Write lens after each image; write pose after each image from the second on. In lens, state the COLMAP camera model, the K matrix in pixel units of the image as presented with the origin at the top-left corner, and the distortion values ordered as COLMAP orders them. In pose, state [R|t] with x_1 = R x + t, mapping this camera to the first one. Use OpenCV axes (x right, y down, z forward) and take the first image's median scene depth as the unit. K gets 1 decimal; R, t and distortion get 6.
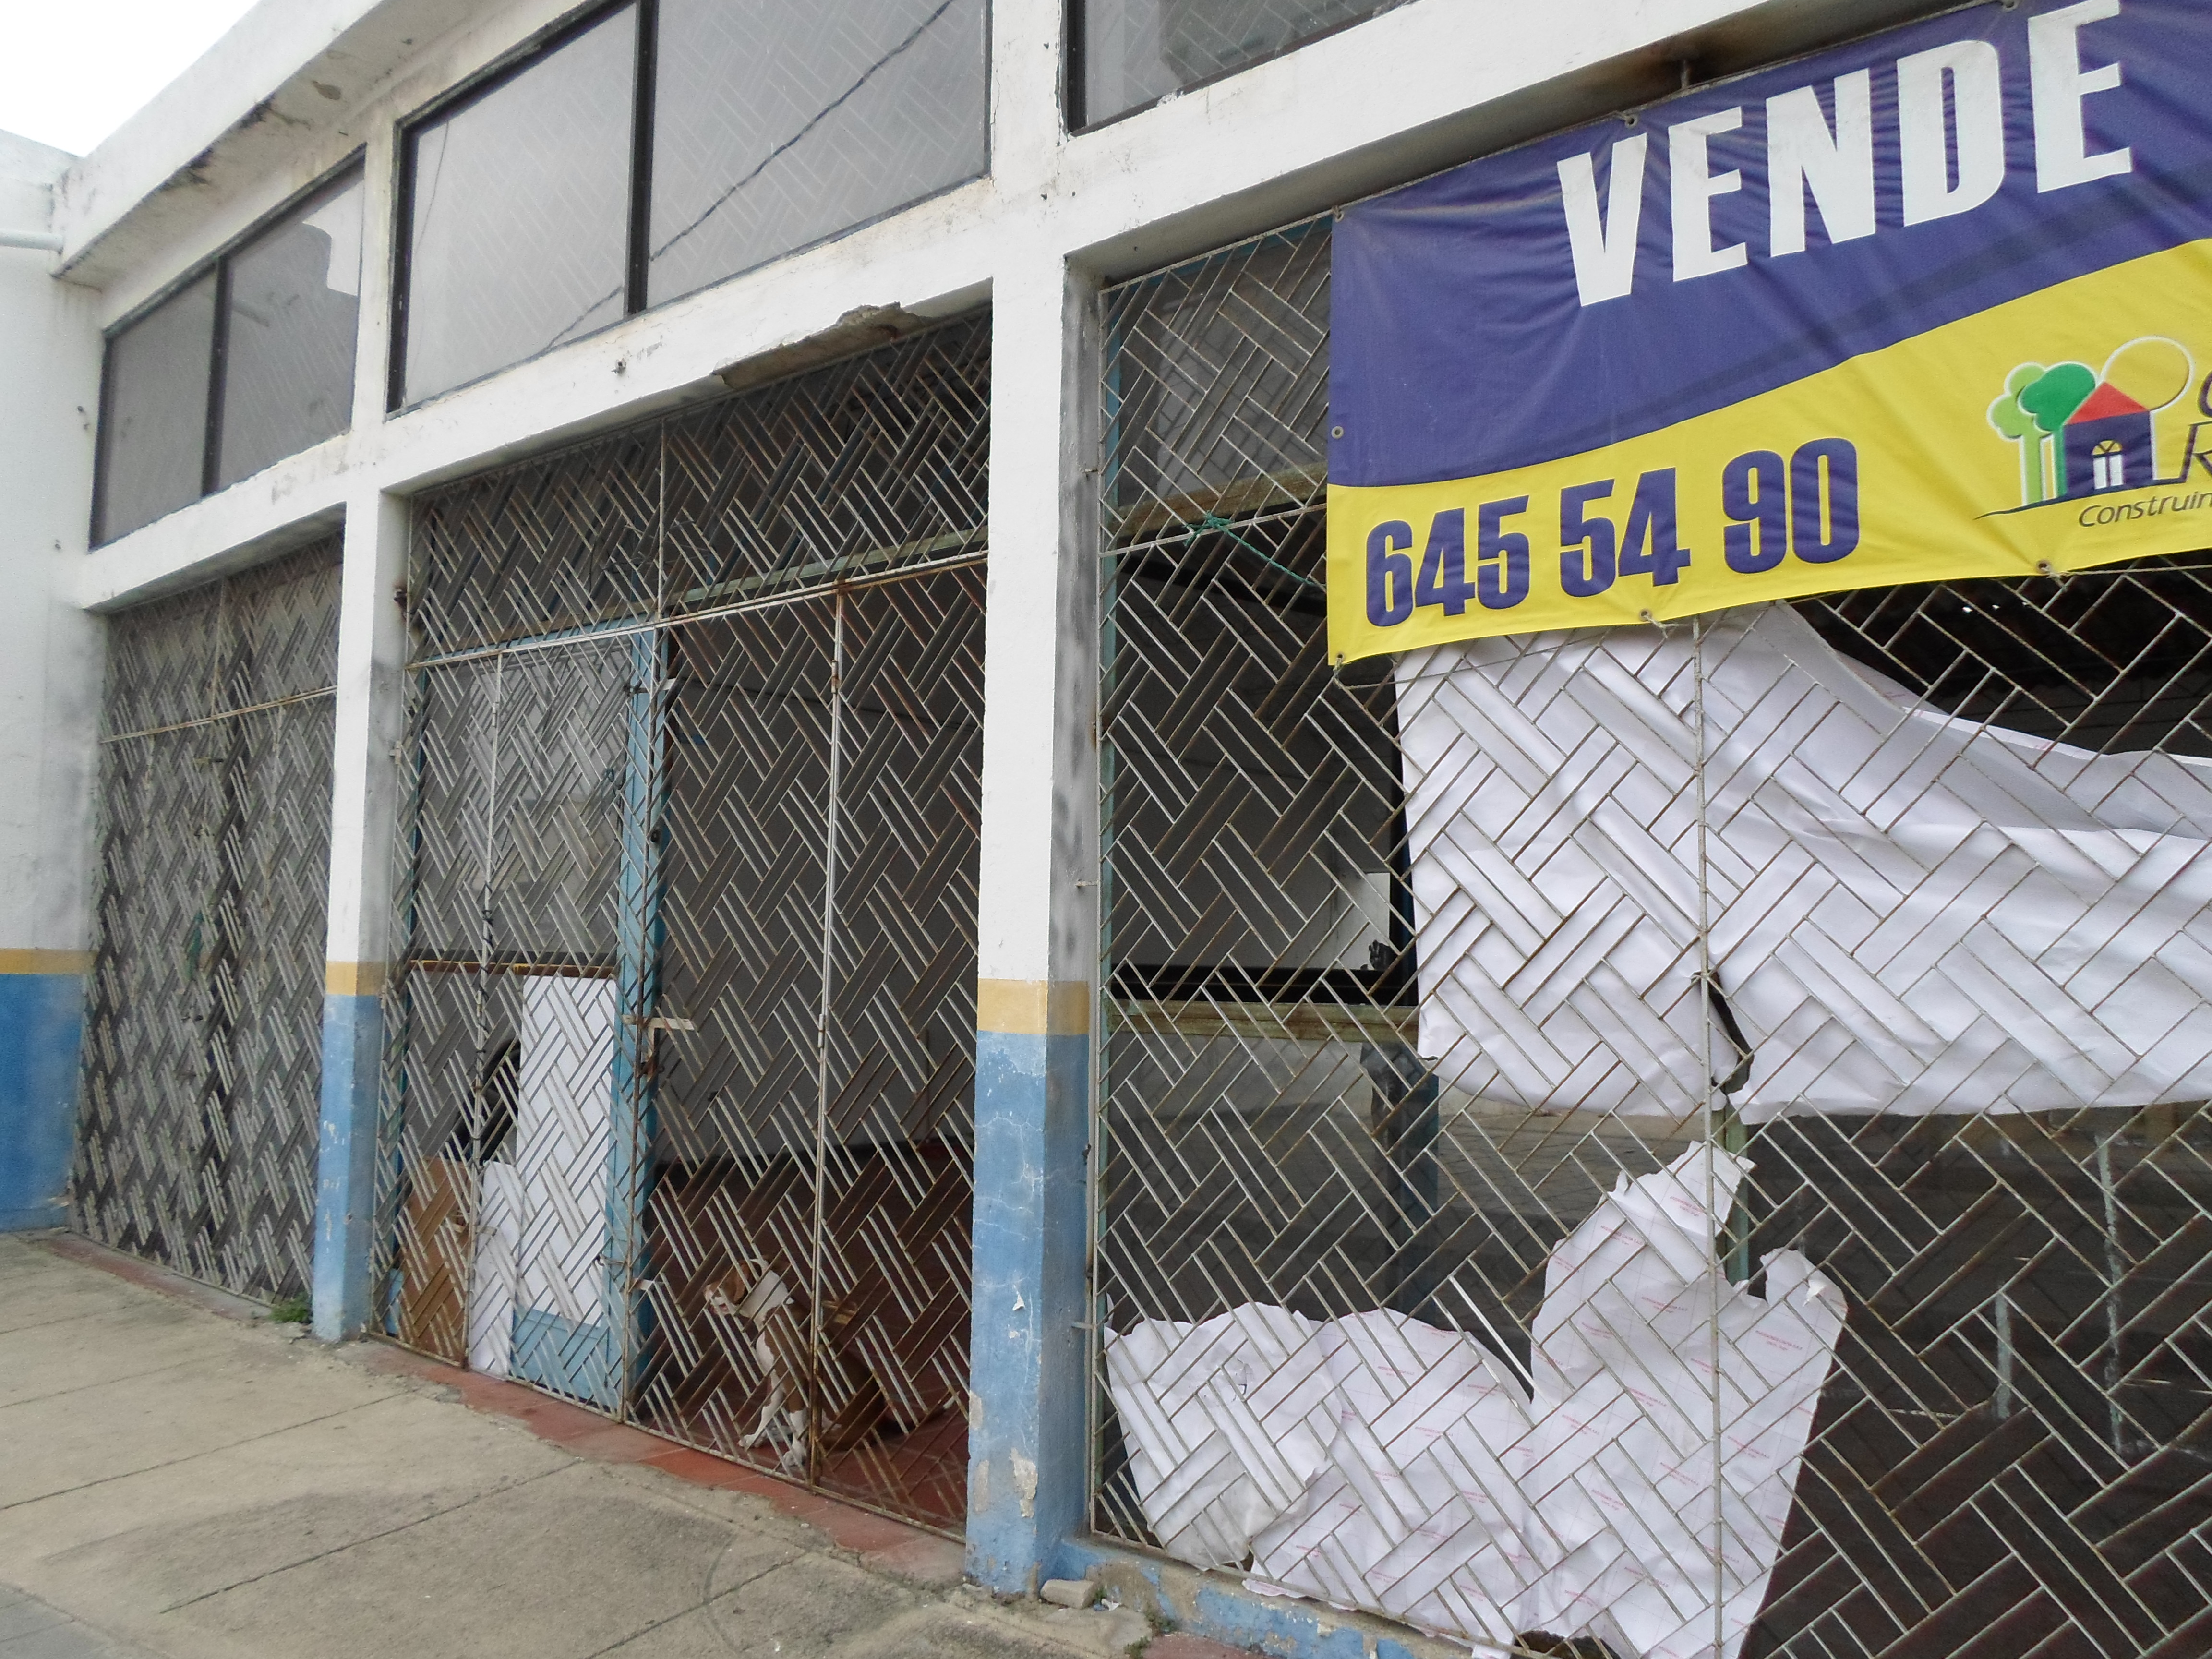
lens RADIAL K [[1671.3, 0, 1106.0], [0, 1671.3, 829.5], [0, 0, 1]] dist [0.008139, 0.005664]
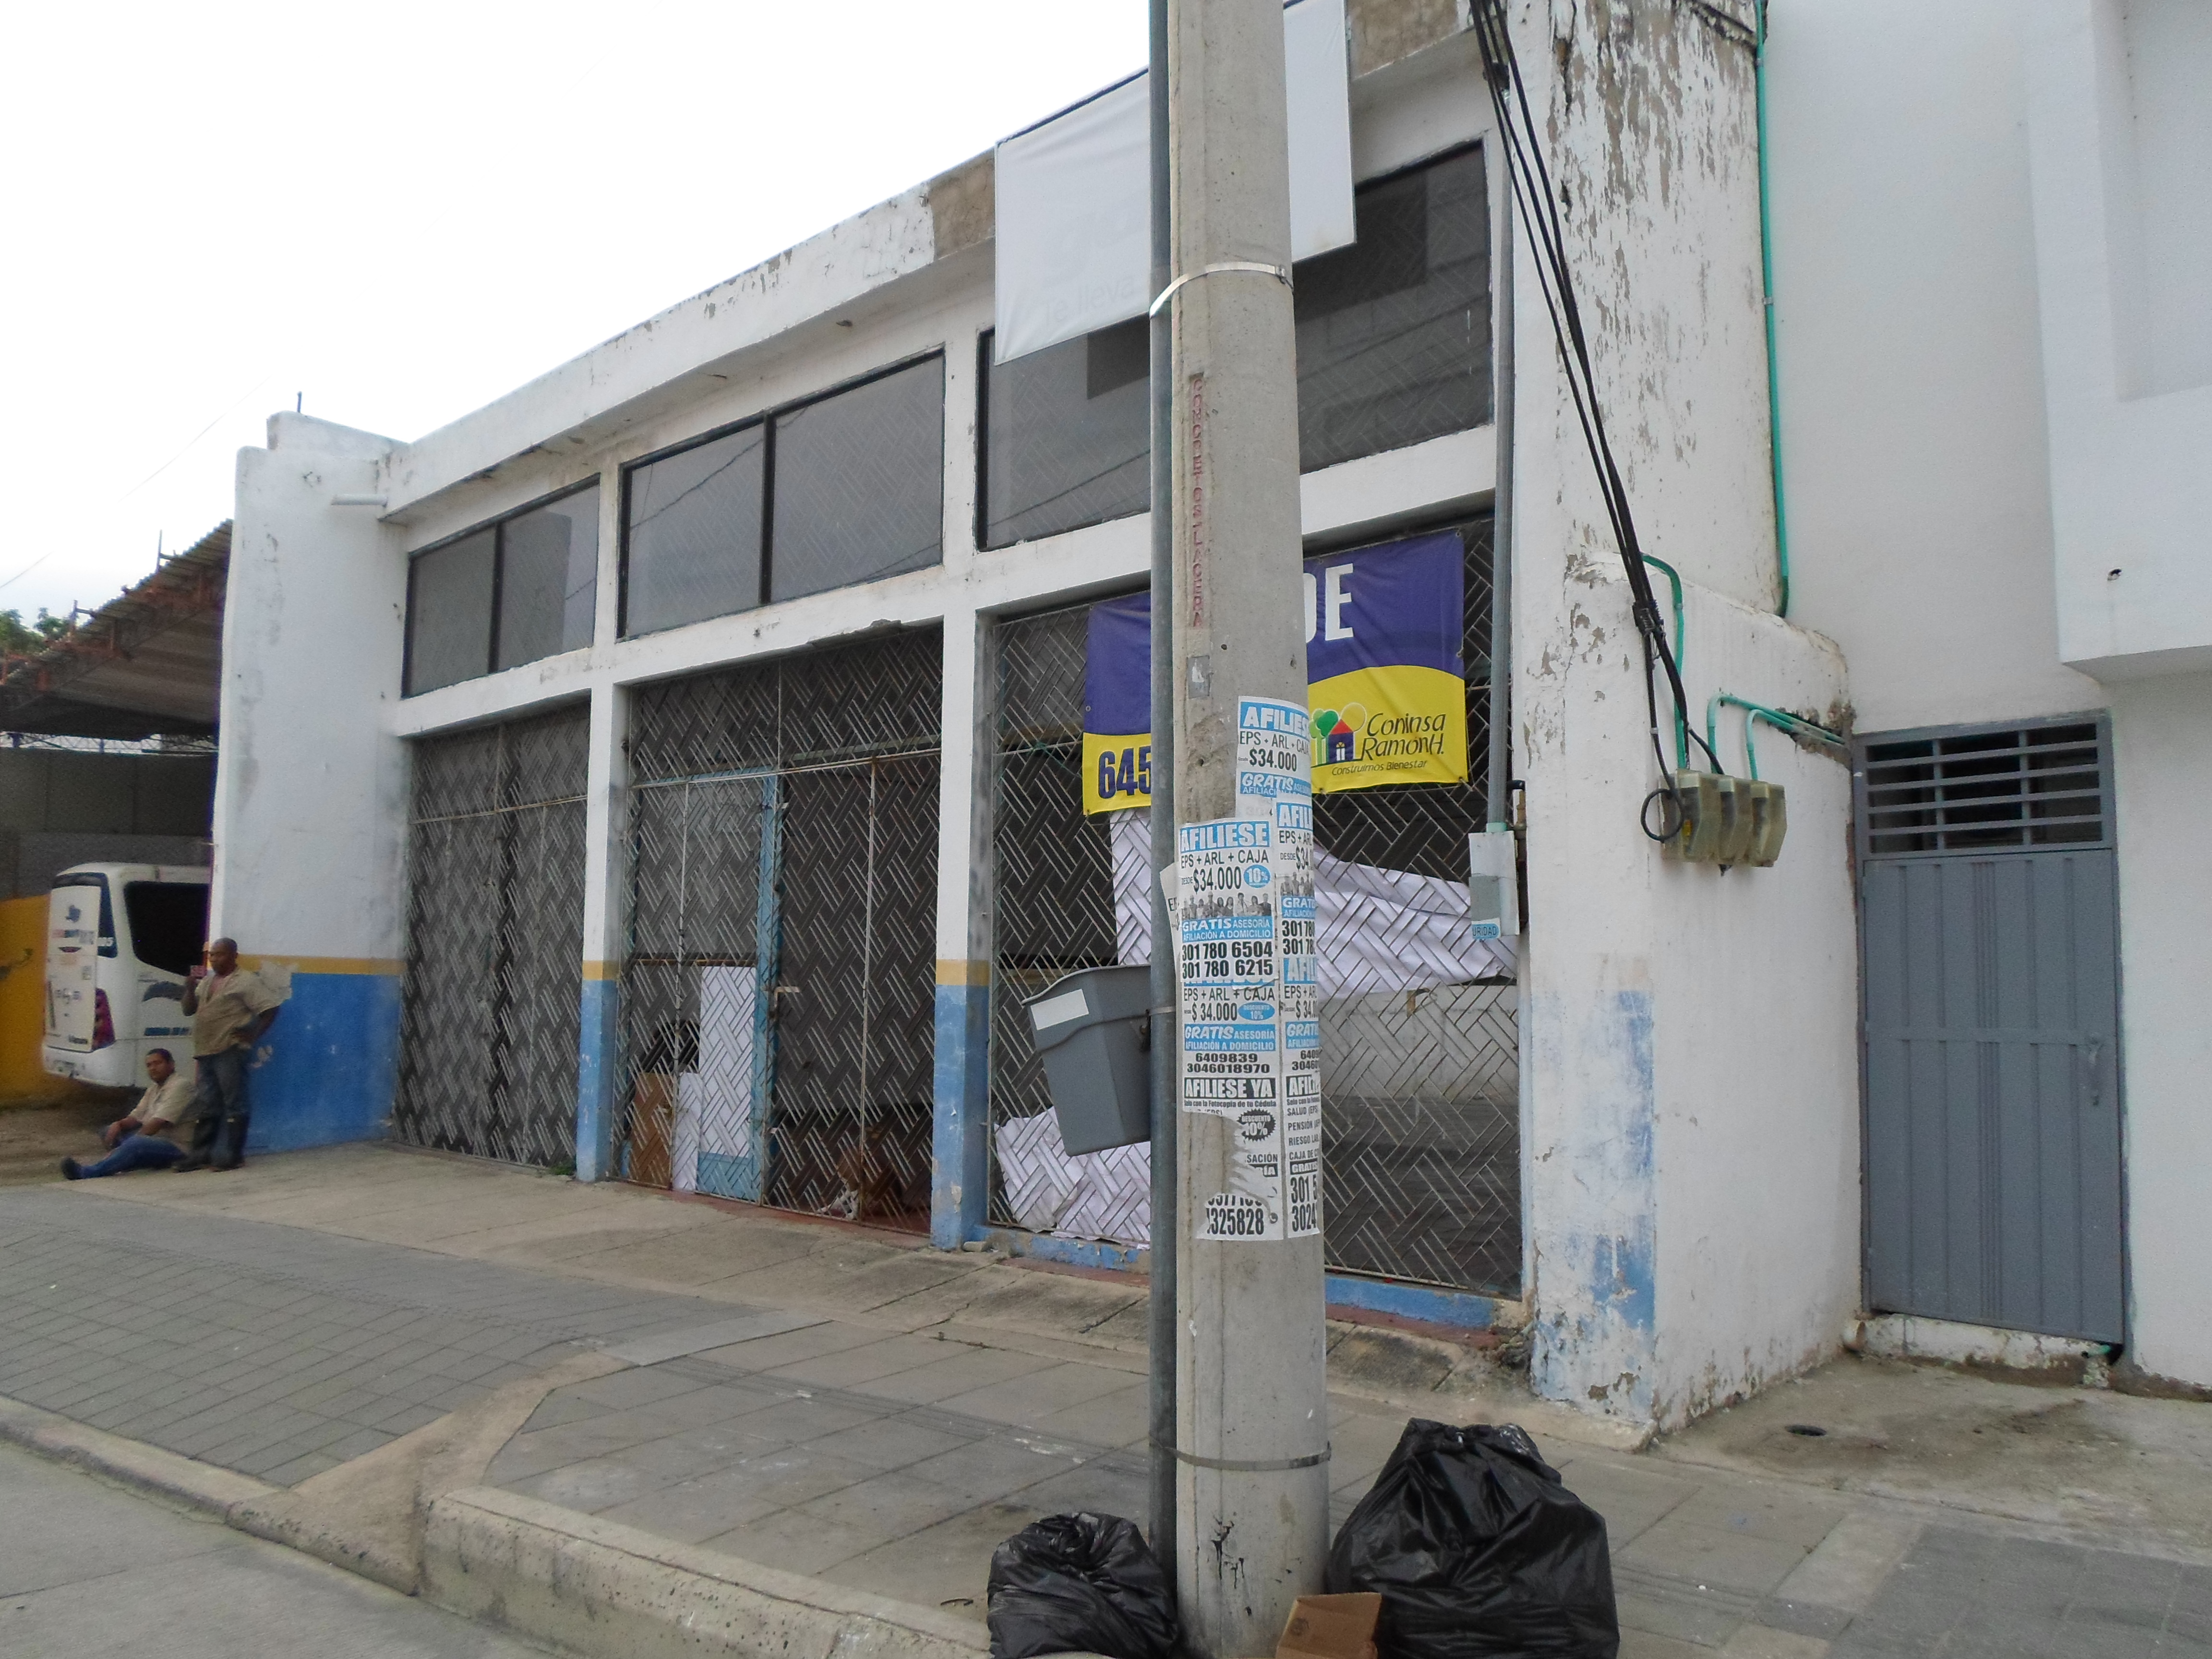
lens RADIAL K [[1694.6, 0, 1106.0], [0, 1694.6, 829.5], [0, 0, 1]] dist [0.061550, -0.001007]
pose [[0.998493, -0.008137, -0.054282, 0.199805], [0.007388, 0.999875, -0.013985, -0.032945], [0.054389, 0.013563, 0.998428, -0.875617]]
